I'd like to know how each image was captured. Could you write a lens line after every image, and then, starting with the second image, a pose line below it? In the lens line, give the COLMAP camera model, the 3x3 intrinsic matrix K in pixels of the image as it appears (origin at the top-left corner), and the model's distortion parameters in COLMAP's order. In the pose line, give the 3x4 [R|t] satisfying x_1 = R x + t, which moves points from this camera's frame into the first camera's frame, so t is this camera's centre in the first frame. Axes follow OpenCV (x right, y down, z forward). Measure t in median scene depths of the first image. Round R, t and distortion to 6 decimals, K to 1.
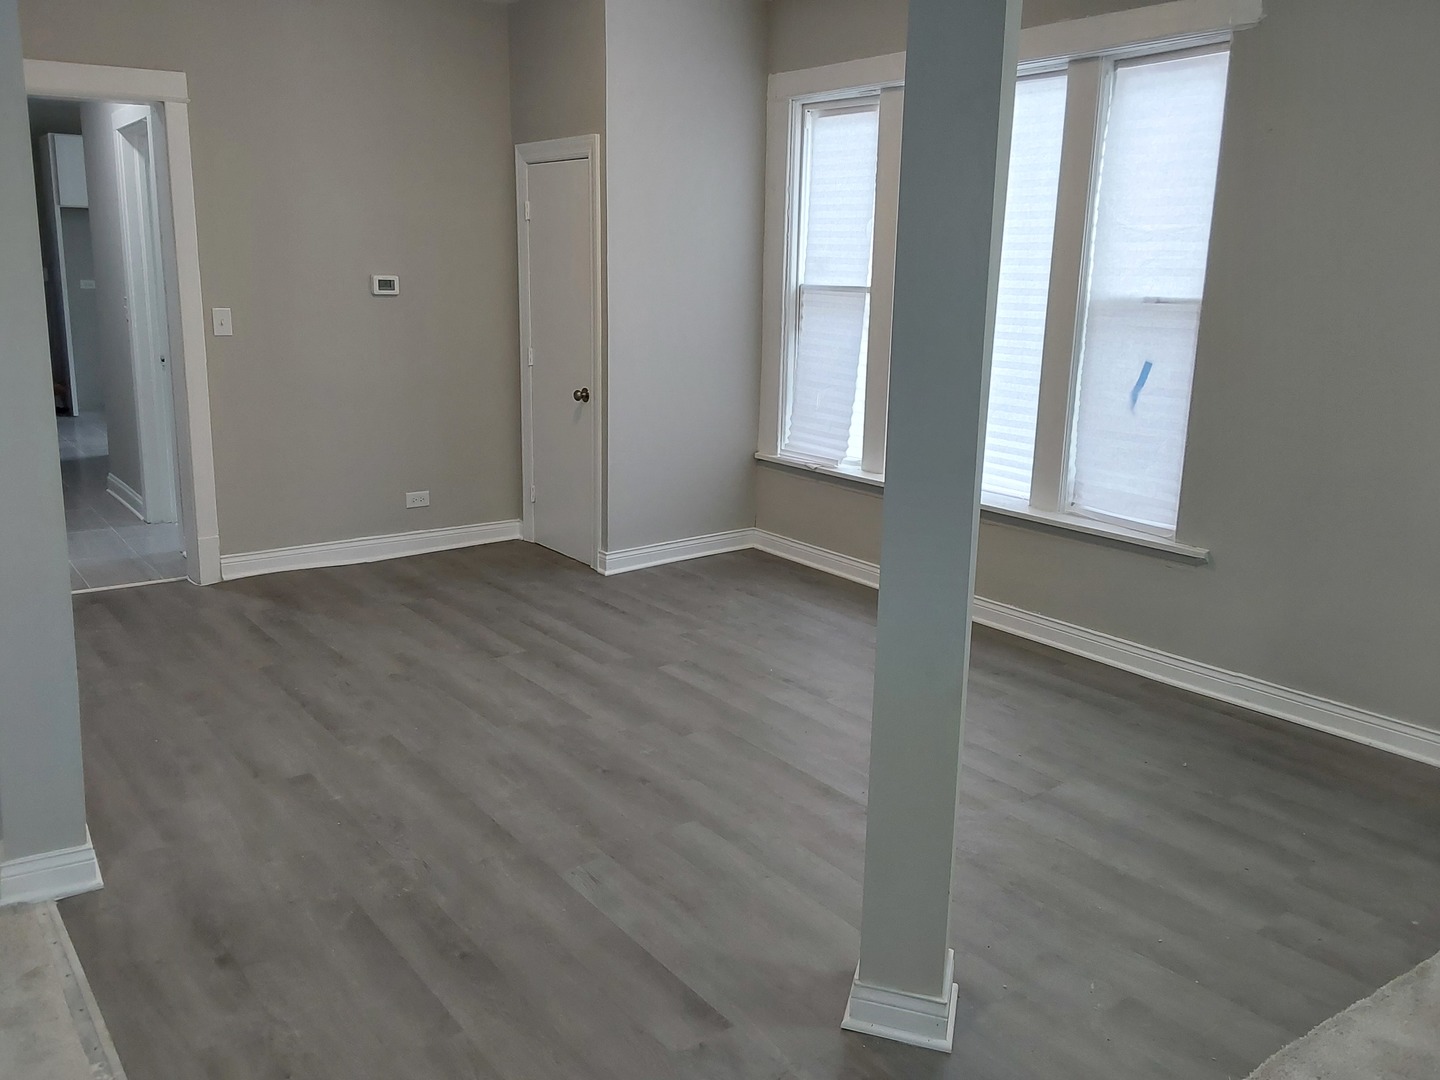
lens RADIAL K [[1155.9, 0, 766.1], [0, 1155.9, 529.3], [0, 0, 1]] dist [0.111081, -0.161798]
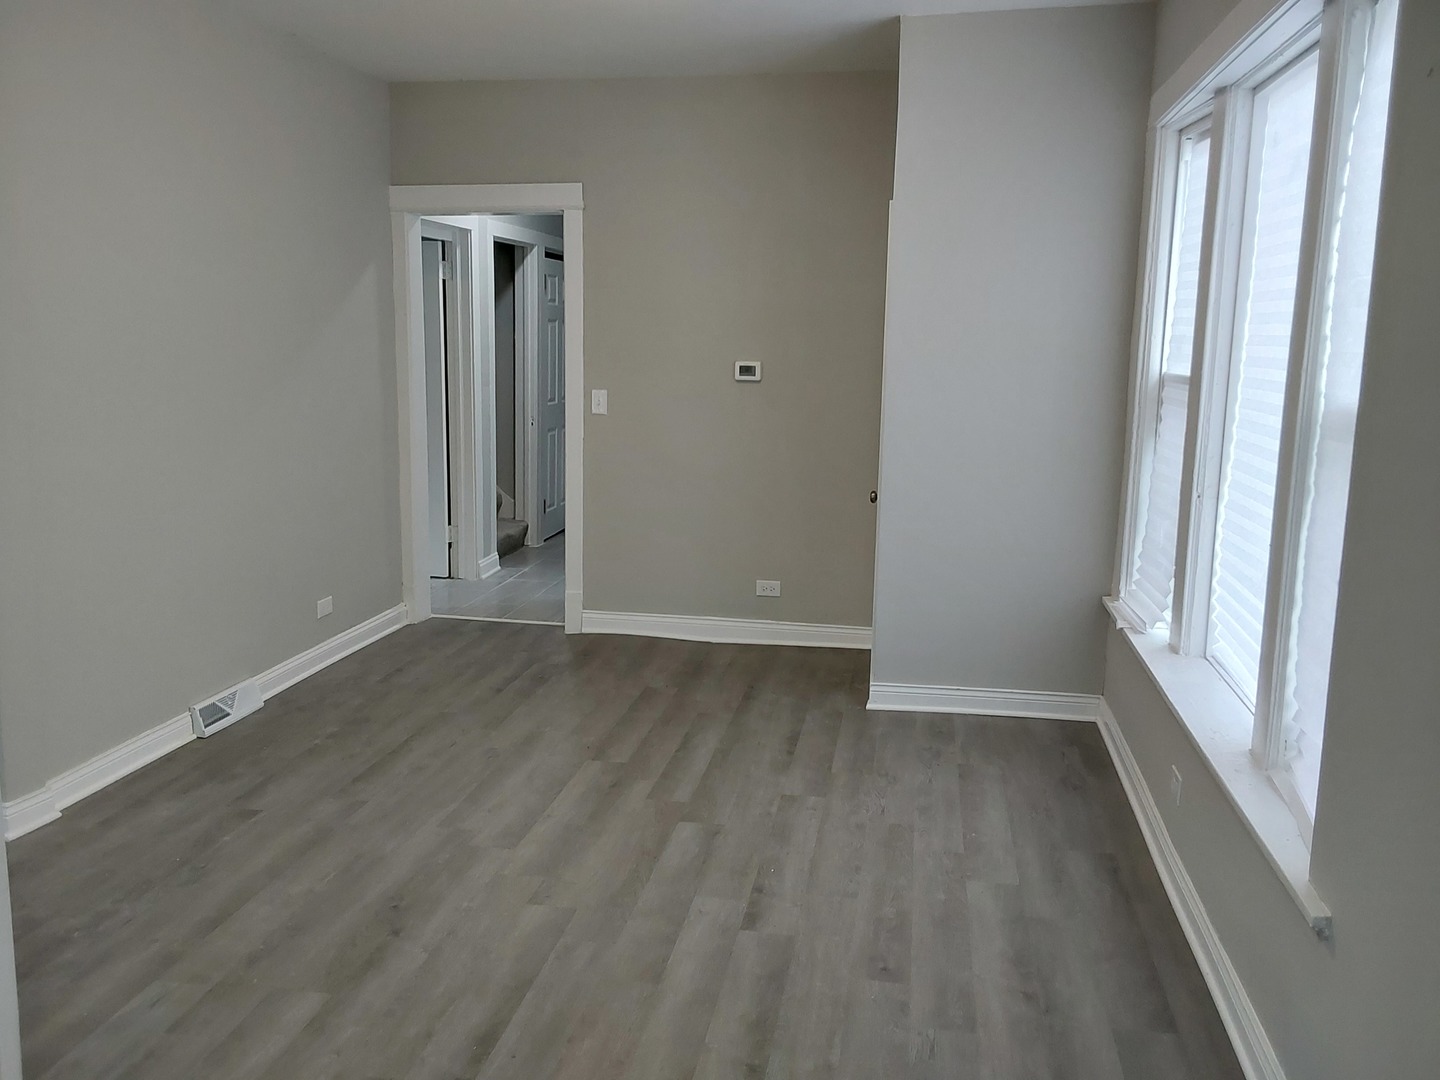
lens RADIAL K [[1155.9, 0, 724.3], [0, 1155.9, 528.8], [0, 0, 1]] dist [0.111081, -0.161798]
pose [[0.665044, 0.115191, -0.737867, 0.475141], [-0.167741, 0.985827, 0.002715, -0.087834], [0.727722, 0.121965, 0.674941, 0.391199]]
